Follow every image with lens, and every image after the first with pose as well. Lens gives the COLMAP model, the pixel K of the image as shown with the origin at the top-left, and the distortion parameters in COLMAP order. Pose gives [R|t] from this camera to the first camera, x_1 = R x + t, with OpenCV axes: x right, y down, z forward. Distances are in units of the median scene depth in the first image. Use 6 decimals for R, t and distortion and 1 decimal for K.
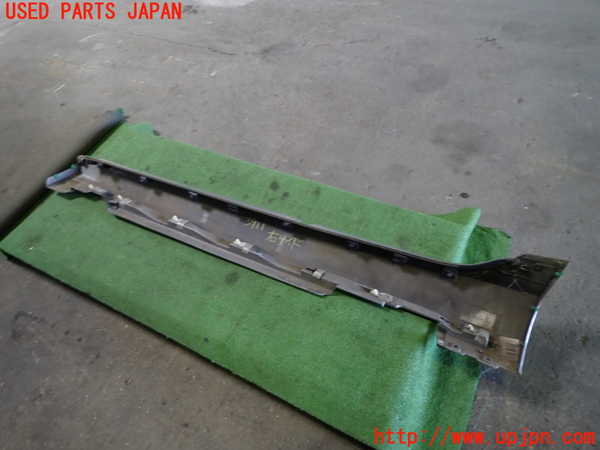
lens RADIAL K [[433.2, 0, 300.0], [0, 433.2, 225.0], [0, 0, 1]] dist [-0.009085, -0.005870]
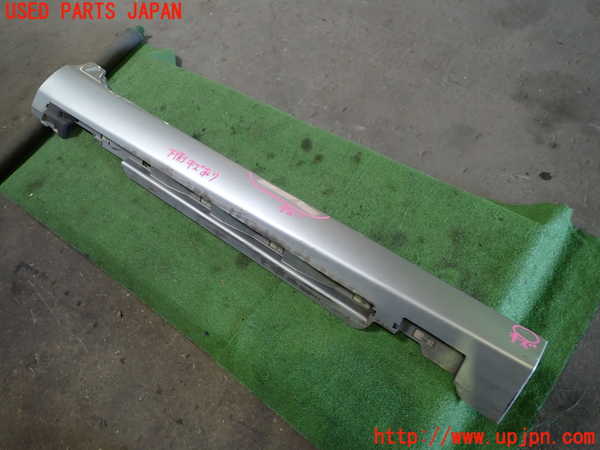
lens RADIAL K [[433.2, 0, 300.0], [0, 433.2, 225.0], [0, 0, 1]] dist [-0.009085, -0.005870]
pose [[0.990771, 0.097916, -0.093732, 0.021301], [-0.078815, 0.978743, 0.189341, -0.098999], [0.110279, -0.180206, 0.977427, 0.175100]]
